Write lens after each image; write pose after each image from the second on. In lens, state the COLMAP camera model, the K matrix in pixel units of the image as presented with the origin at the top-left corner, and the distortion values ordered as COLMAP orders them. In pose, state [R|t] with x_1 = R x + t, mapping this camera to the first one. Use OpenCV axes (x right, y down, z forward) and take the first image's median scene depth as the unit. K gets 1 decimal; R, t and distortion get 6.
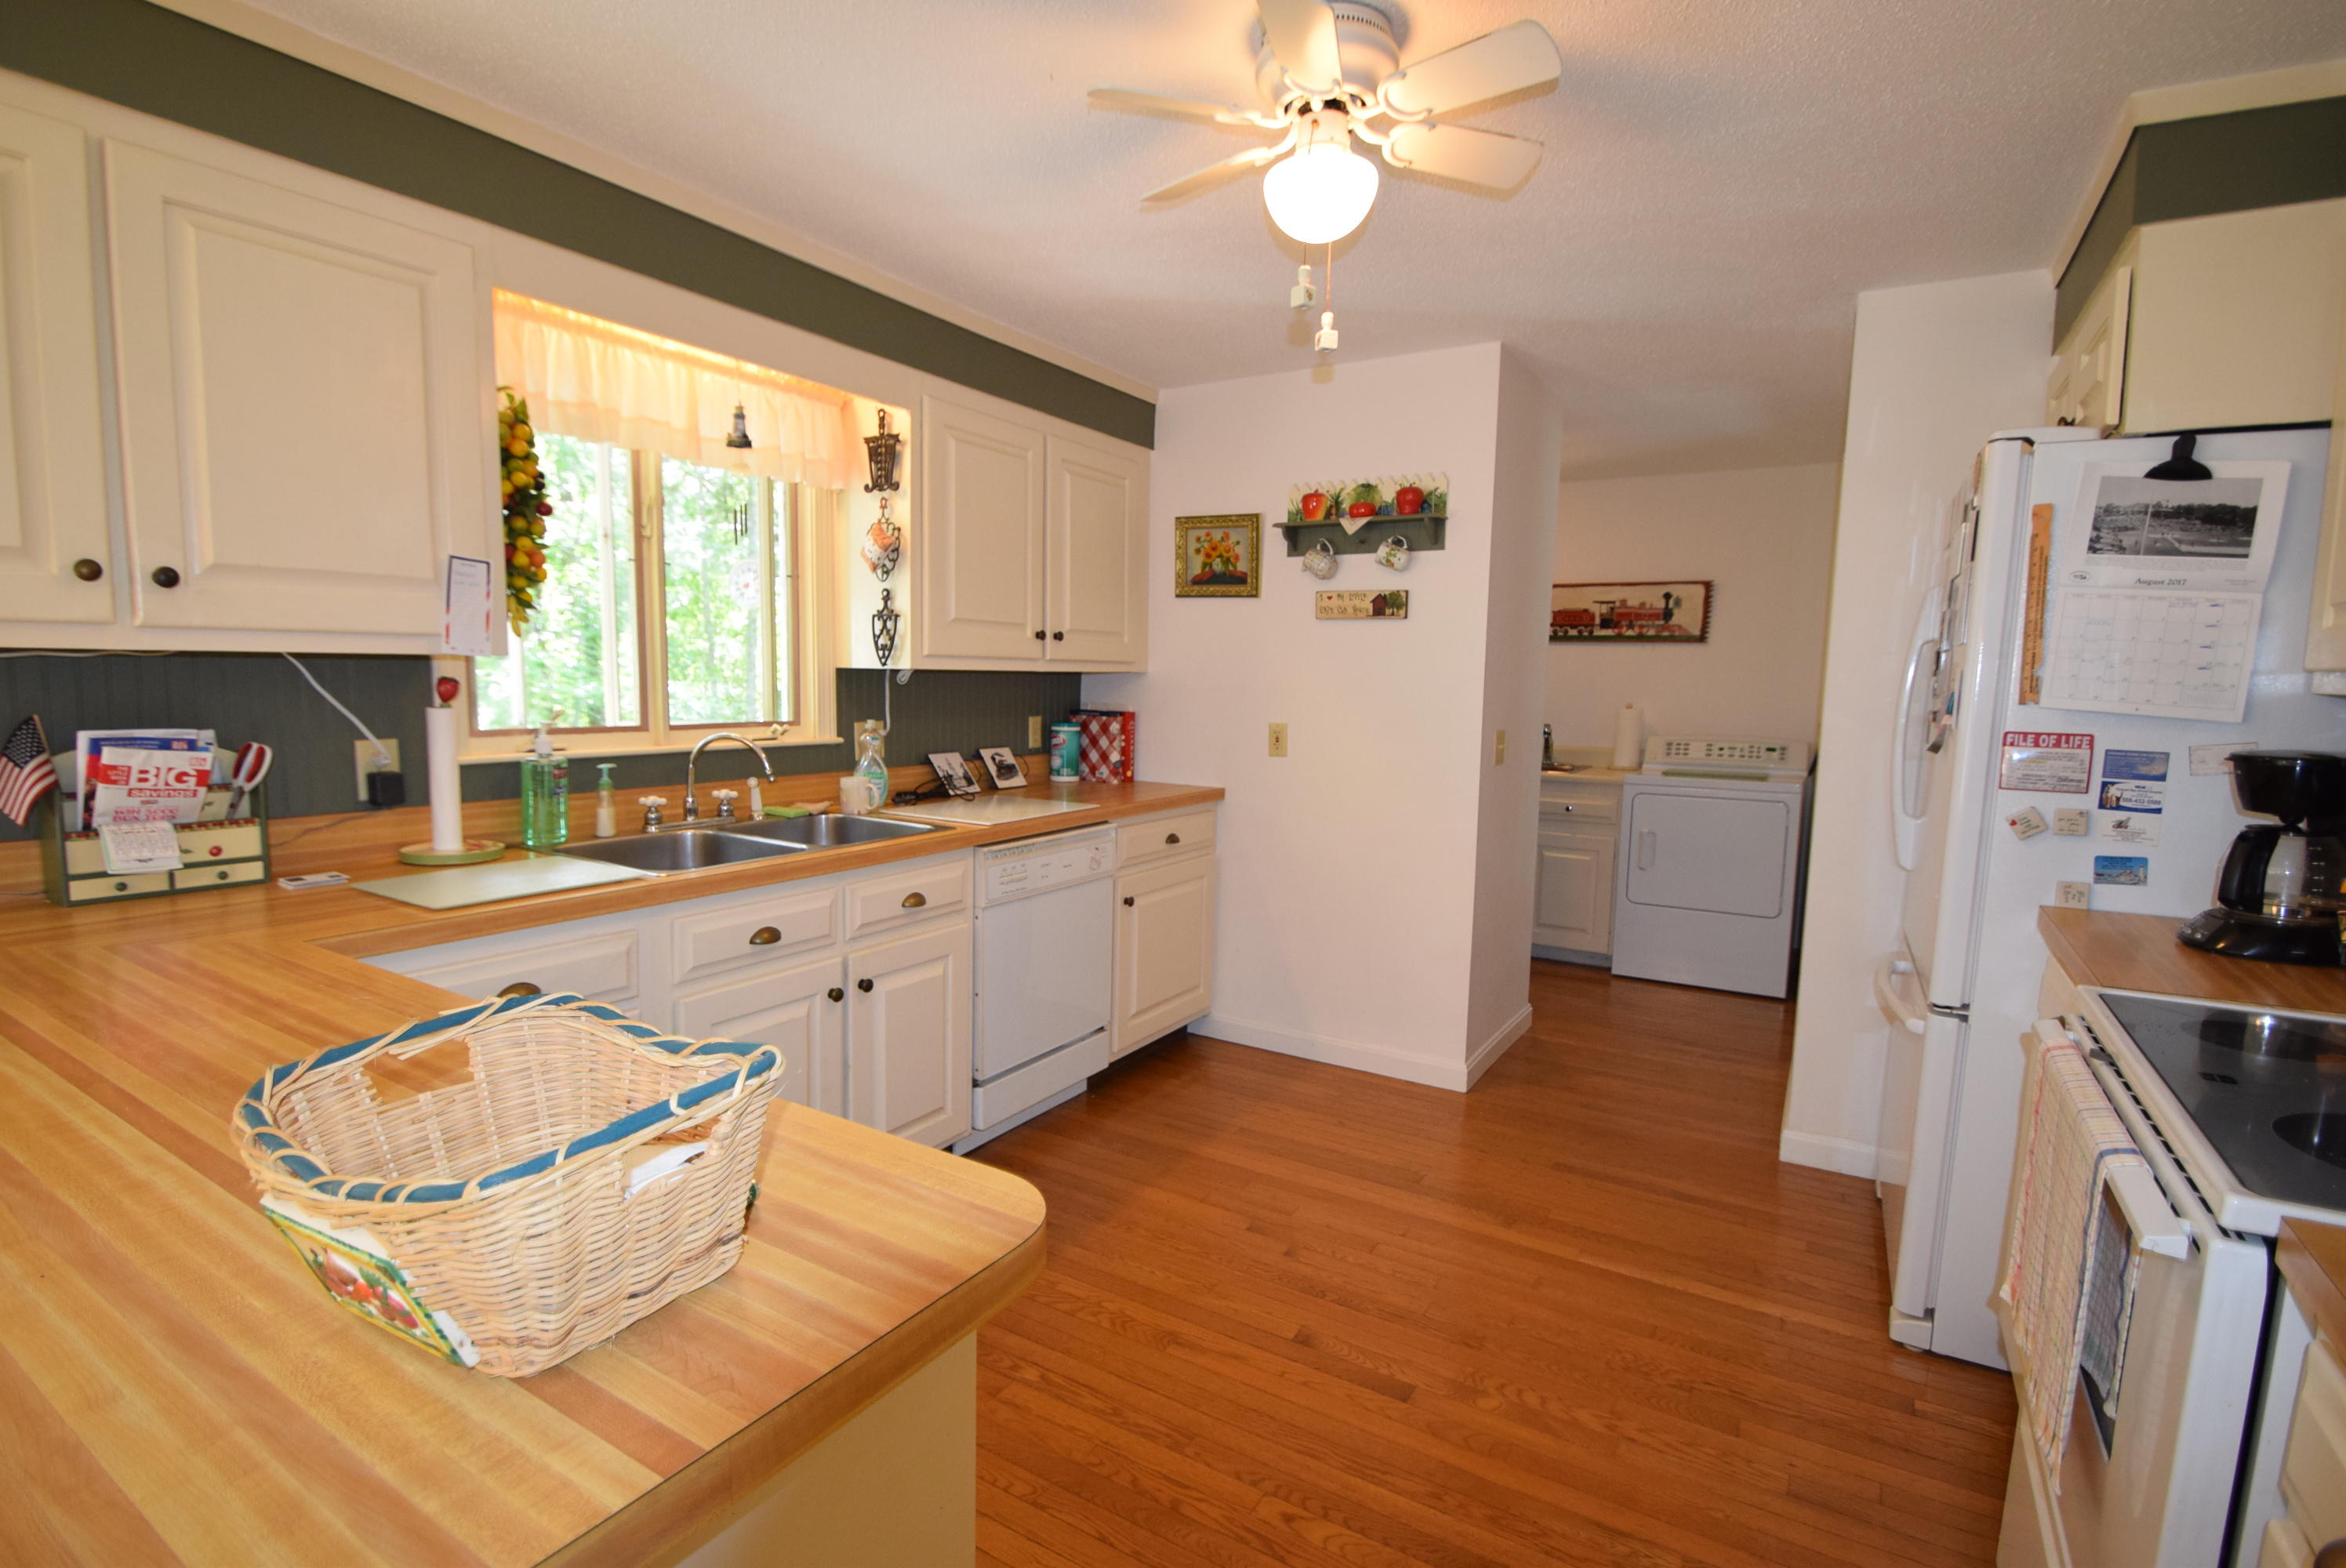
lens RADIAL K [[1098.3, 0, 1165.3], [0, 1098.3, 796.8], [0, 0, 1]] dist [-0.000227, -0.000018]
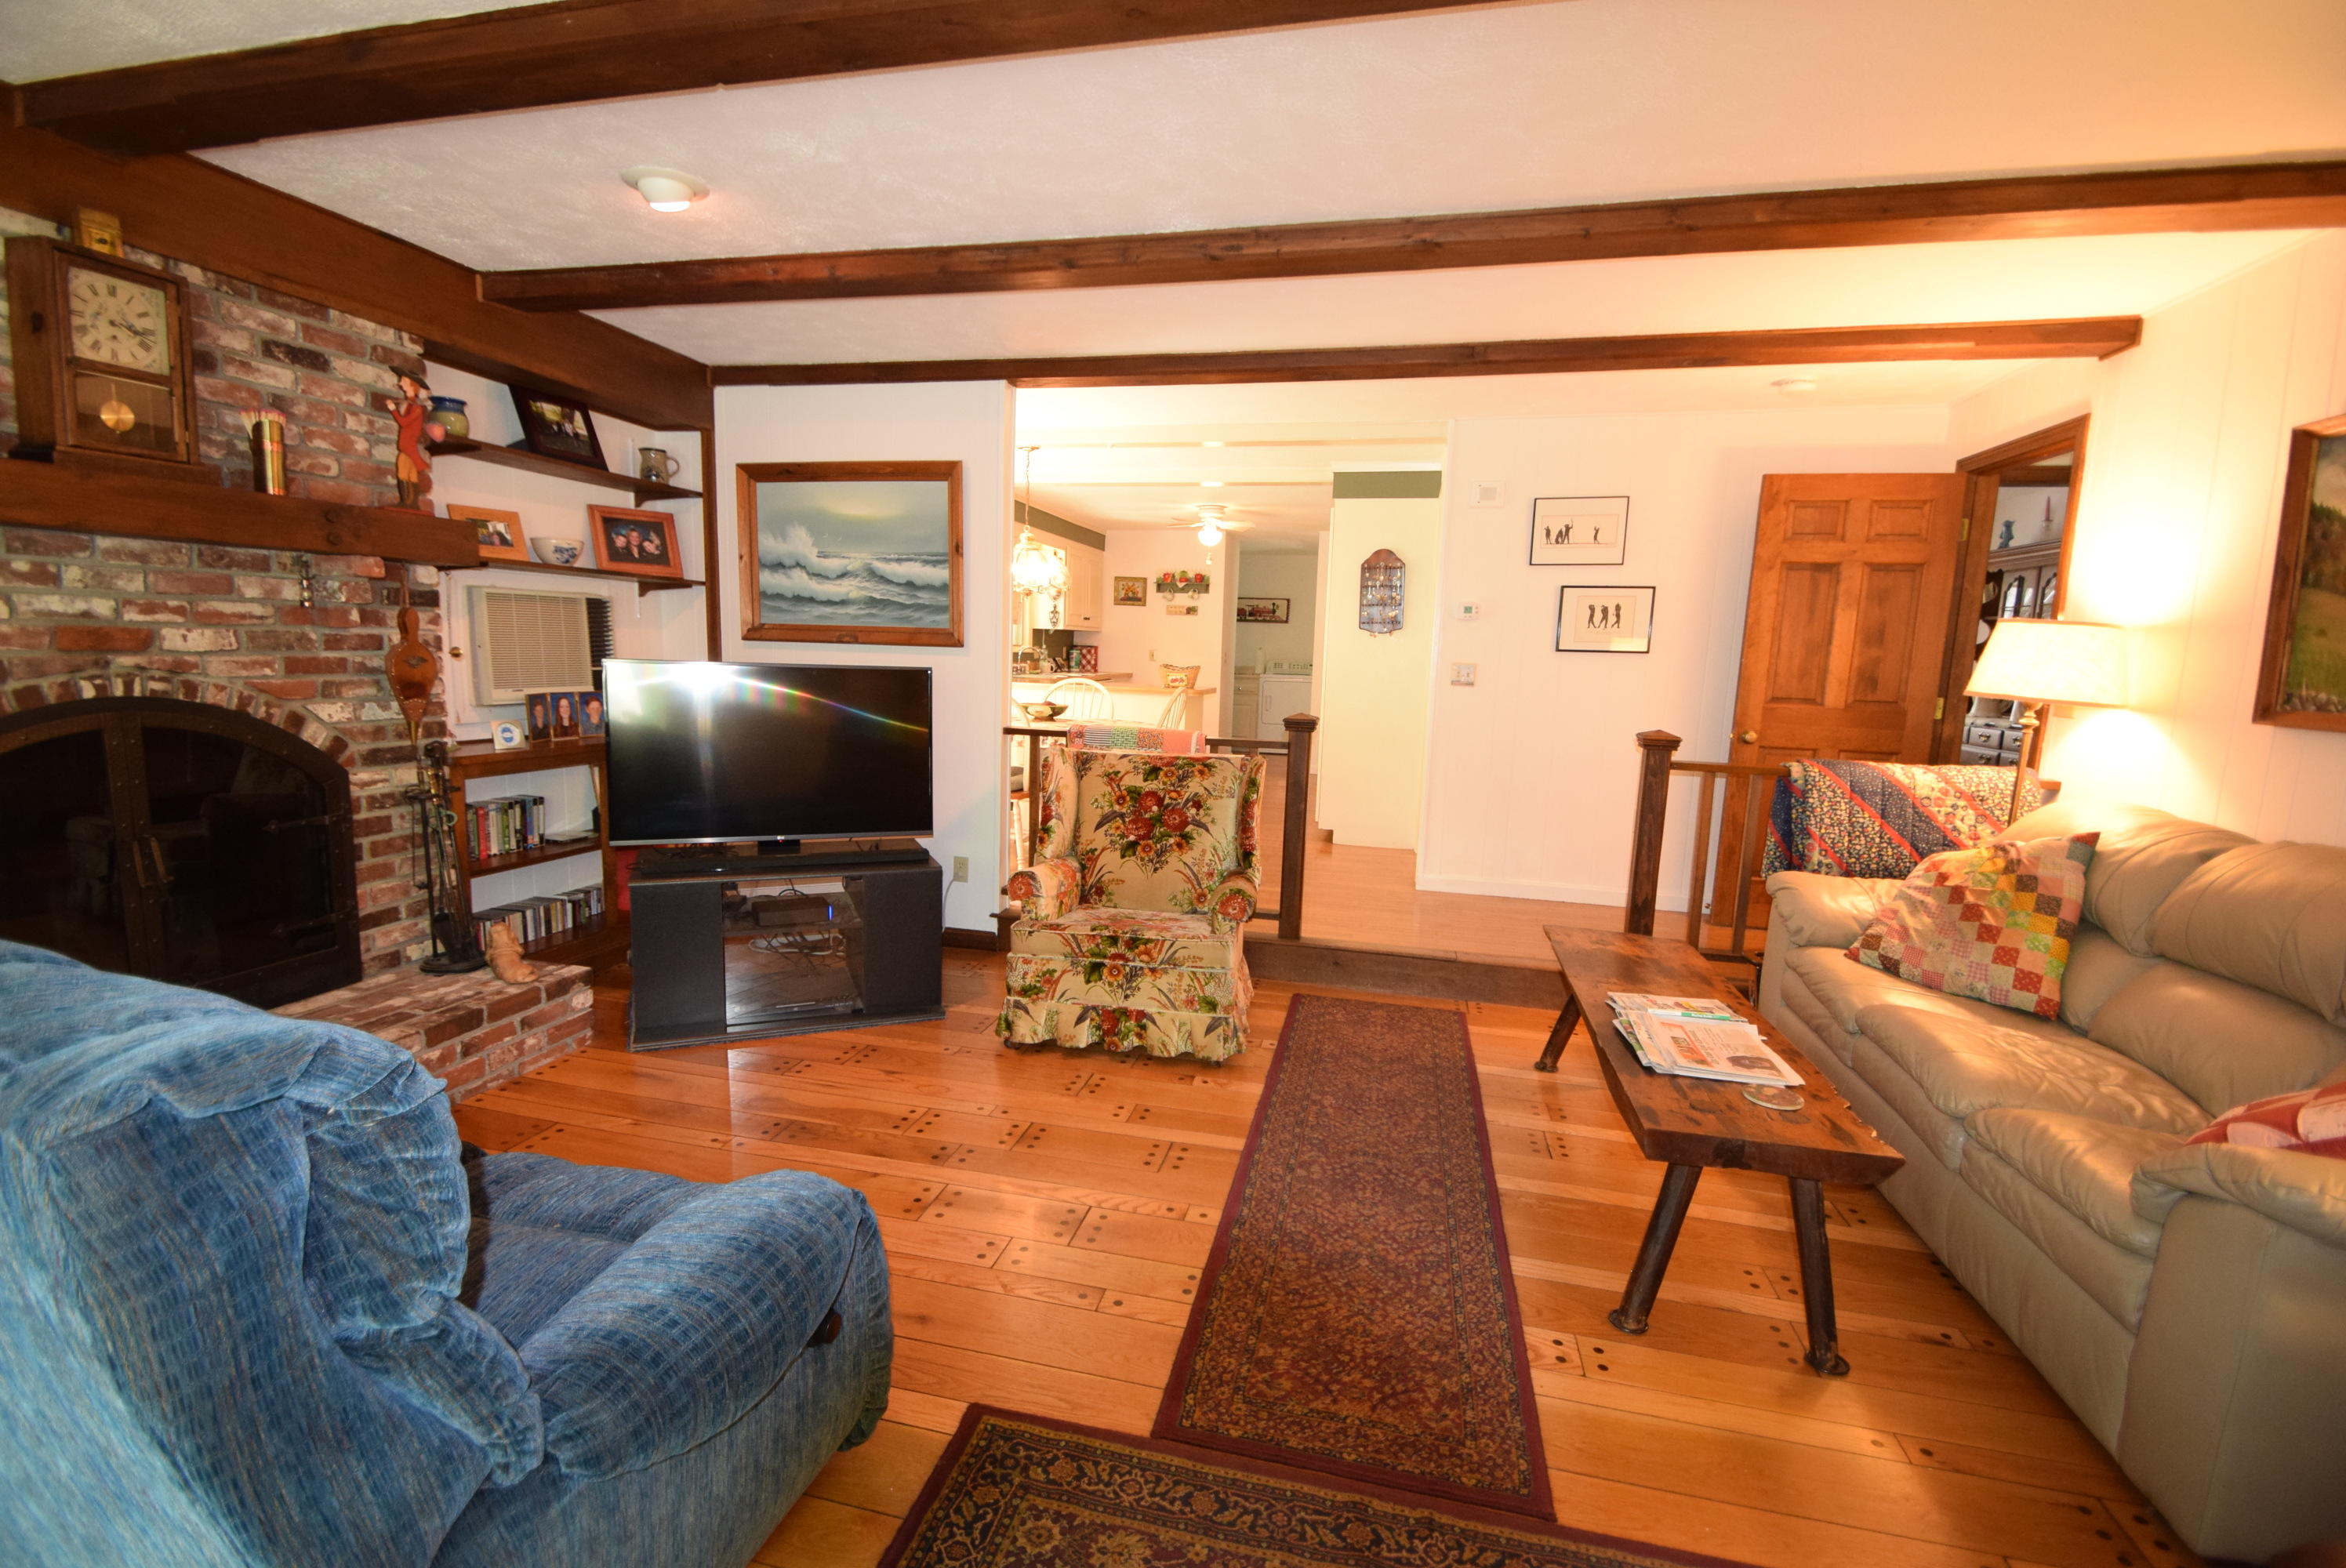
lens RADIAL K [[1030.3, 0, 1164.1], [0, 1030.3, 791.3], [0, 0, 1]] dist [-0.004182, -0.001759]
pose [[0.948621, -0.034118, 0.314570, -0.794226], [0.023043, 0.998979, 0.038859, 0.218137], [-0.315574, -0.029614, 0.948439, -1.731108]]
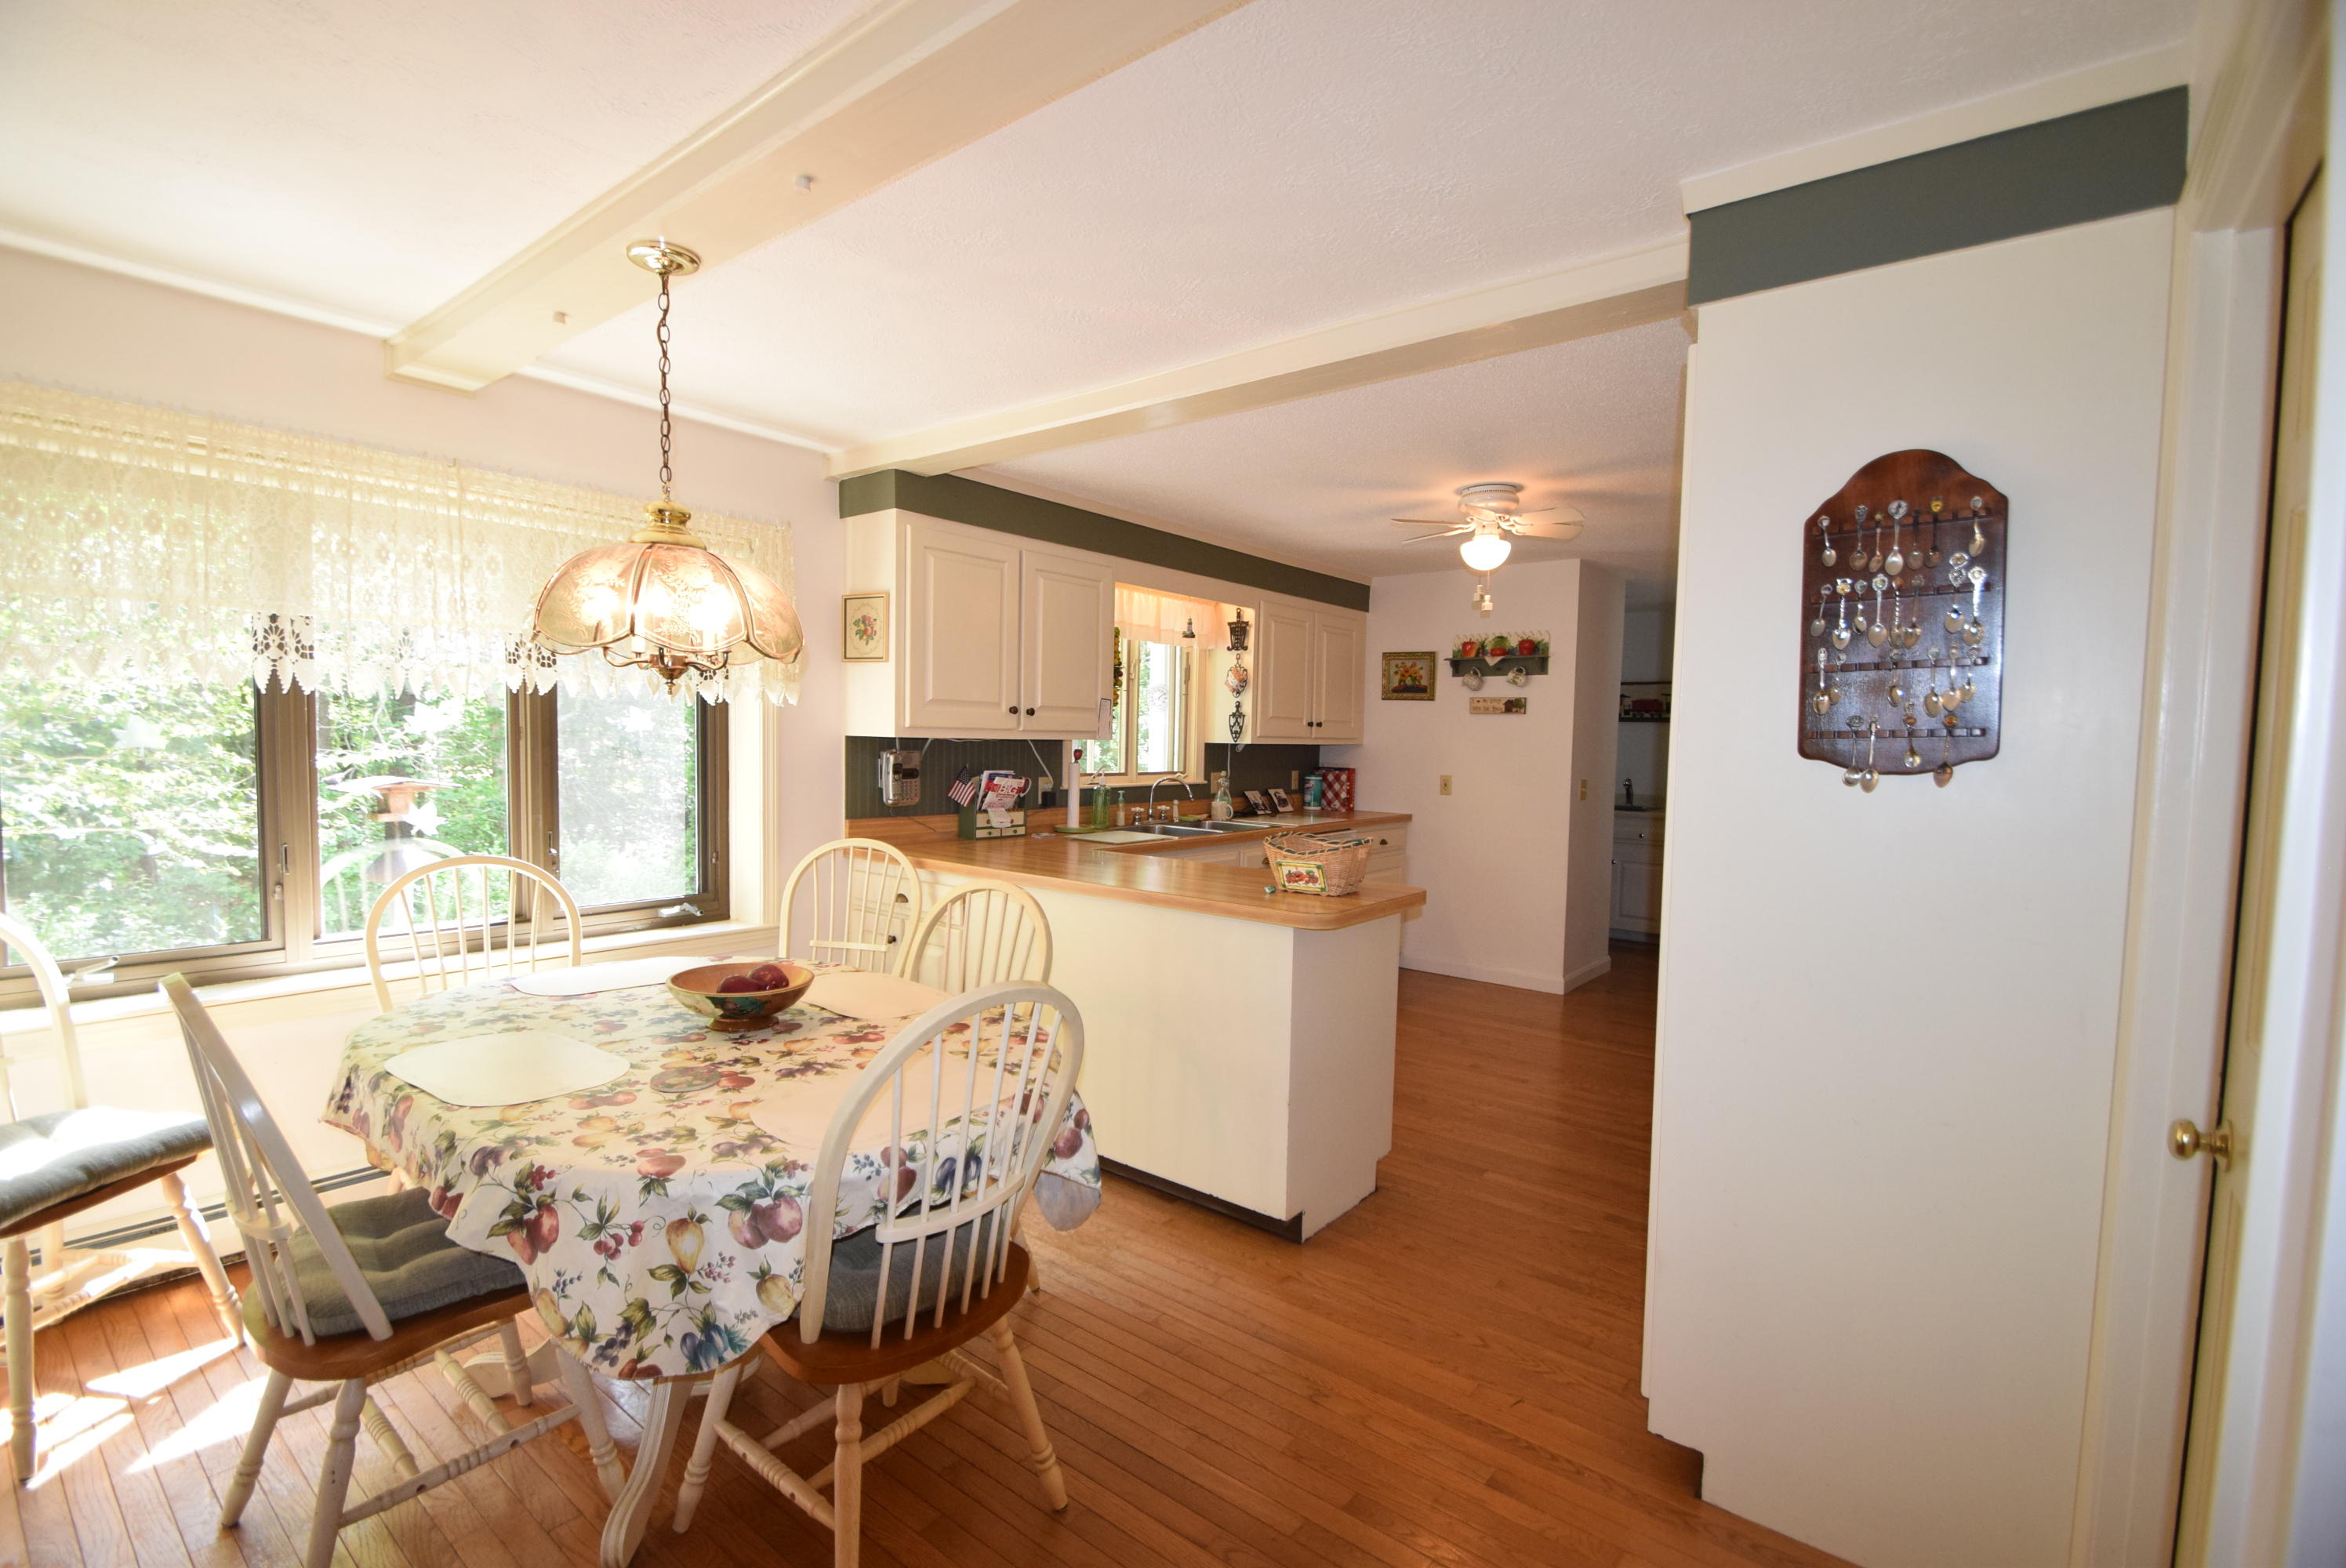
lens RADIAL K [[1030.3, 0, 1154.0], [0, 1030.3, 794.7], [0, 0, 1]] dist [-0.004182, -0.001759]
pose [[0.990953, 0.007462, -0.134001, -0.136131], [-0.015117, 0.998305, -0.056198, 0.061686], [0.133354, 0.057715, 0.989386, -0.650306]]
